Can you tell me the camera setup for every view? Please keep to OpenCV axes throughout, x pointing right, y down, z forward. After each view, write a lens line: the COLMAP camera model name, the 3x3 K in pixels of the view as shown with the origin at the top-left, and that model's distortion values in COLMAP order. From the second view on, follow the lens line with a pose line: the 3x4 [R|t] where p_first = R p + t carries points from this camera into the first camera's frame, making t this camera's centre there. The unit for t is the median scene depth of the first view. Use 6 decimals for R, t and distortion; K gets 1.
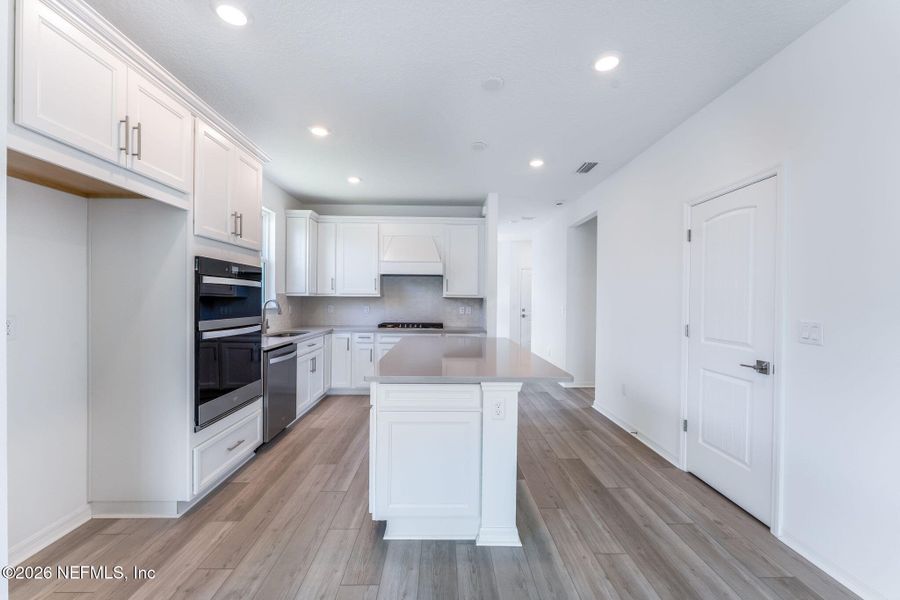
lens RADIAL K [[357.2, 0, 449.1], [0, 357.2, 301.8], [0, 0, 1]] dist [-0.000303, -0.000112]
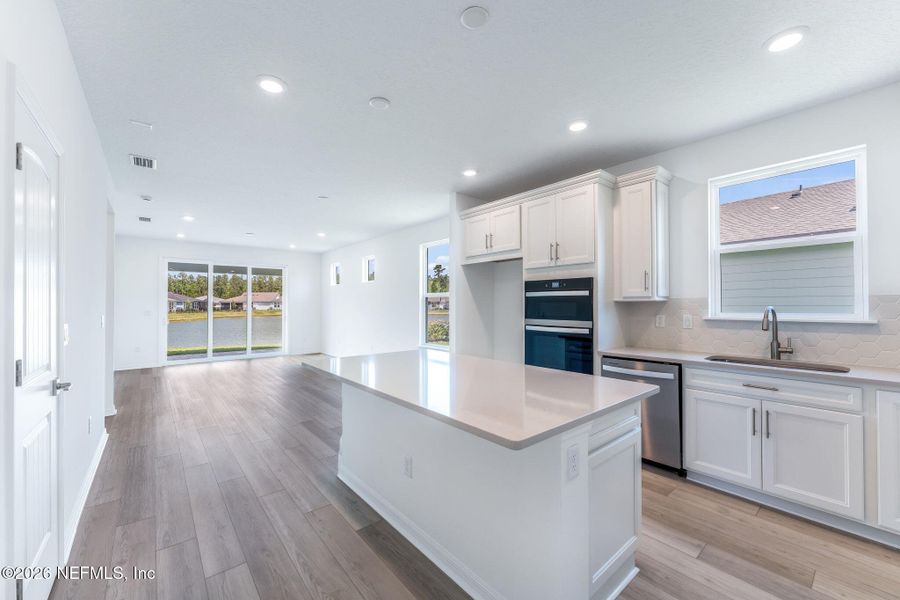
lens RADIAL K [[357.2, 0, 449.1], [0, 357.2, 301.8], [0, 0, 1]] dist [-0.000303, -0.000112]
pose [[-0.779267, -0.011819, -0.626580, 0.605103], [-0.007721, 0.999927, -0.009259, -0.008320], [0.626644, -0.002377, -0.779302, 1.911480]]
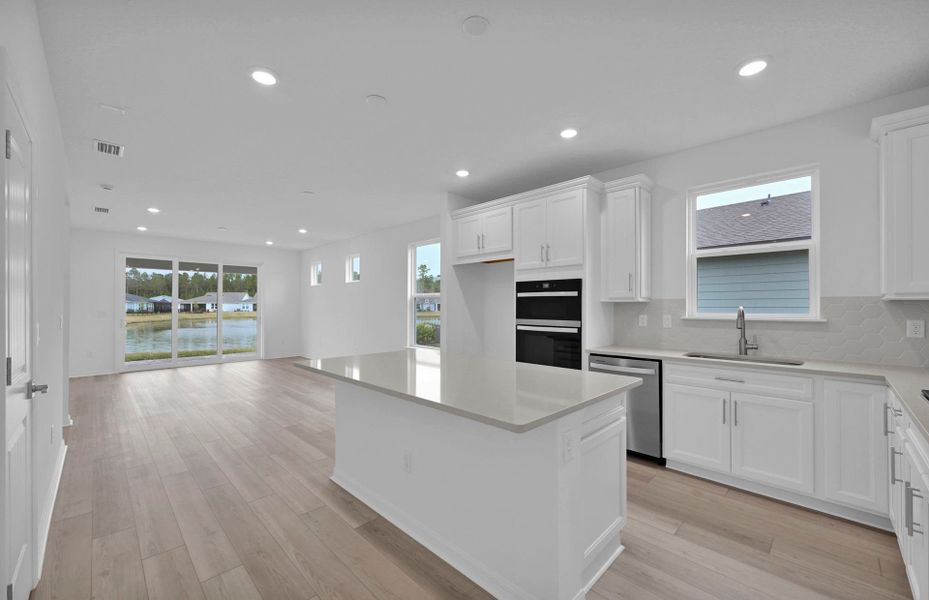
lens RADIAL K [[369.2, 0, 468.5], [0, 369.2, 304.9], [0, 0, 1]] dist [0.004105, 0.000000]
pose [[-0.716167, -0.011264, -0.697838, 0.667816], [-0.010228, 0.999932, -0.005643, -0.001825], [0.697854, 0.003096, -0.716233, 1.931124]]
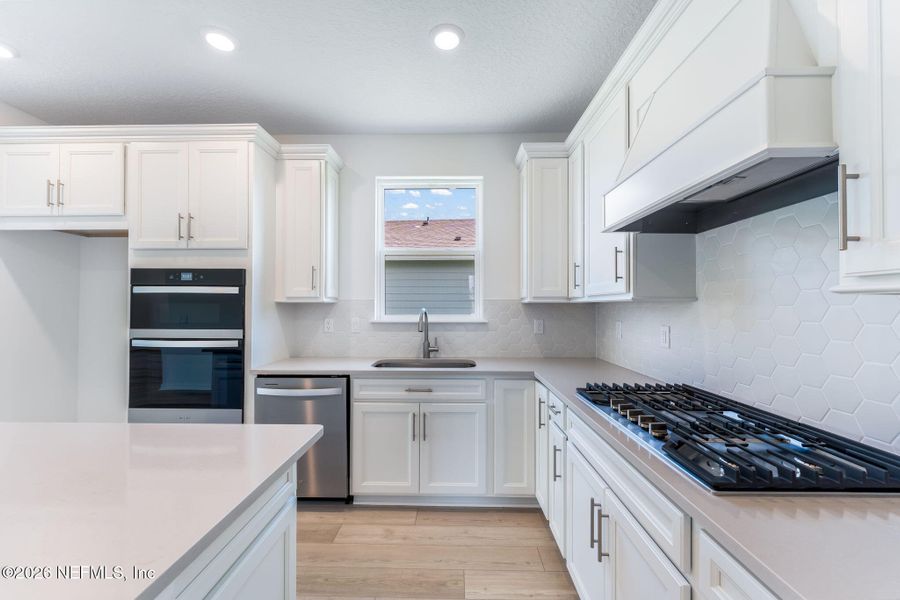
lens RADIAL K [[357.2, 0, 449.1], [0, 357.2, 301.8], [0, 0, 1]] dist [-0.000303, -0.000112]
pose [[-0.040952, -0.021965, -0.998920, 0.302291], [-0.006628, 0.999742, -0.021712, -0.009418], [0.999139, 0.005731, -0.041087, 1.805476]]
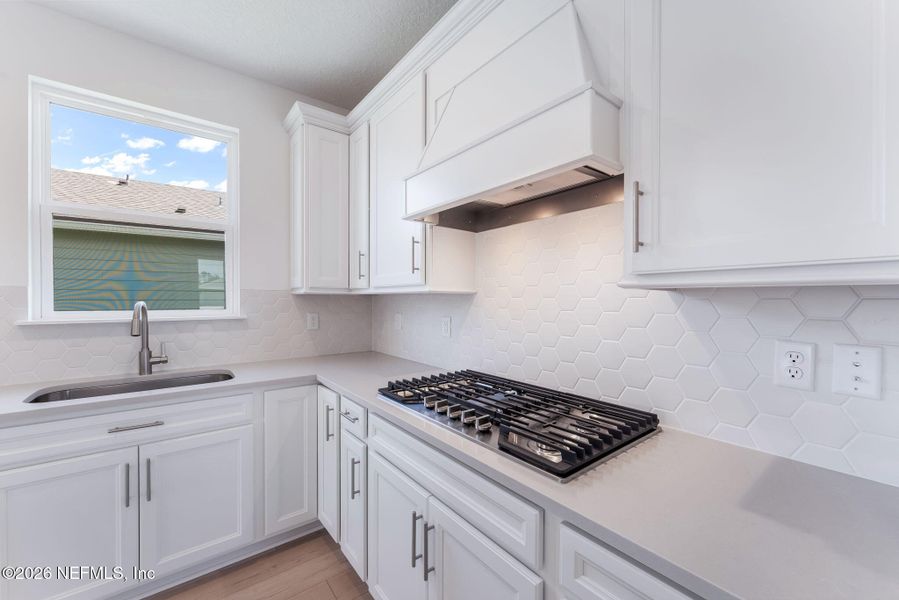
lens RADIAL K [[356.8, 0, 448.6], [0, 356.8, 301.8], [0, 0, 1]] dist [-0.000303, -0.000112]
pose [[0.596068, -0.001218, -0.802933, 0.169699], [-0.000769, 0.999998, -0.002088, -0.009746], [0.802933, 0.001861, 0.596066, 1.752259]]
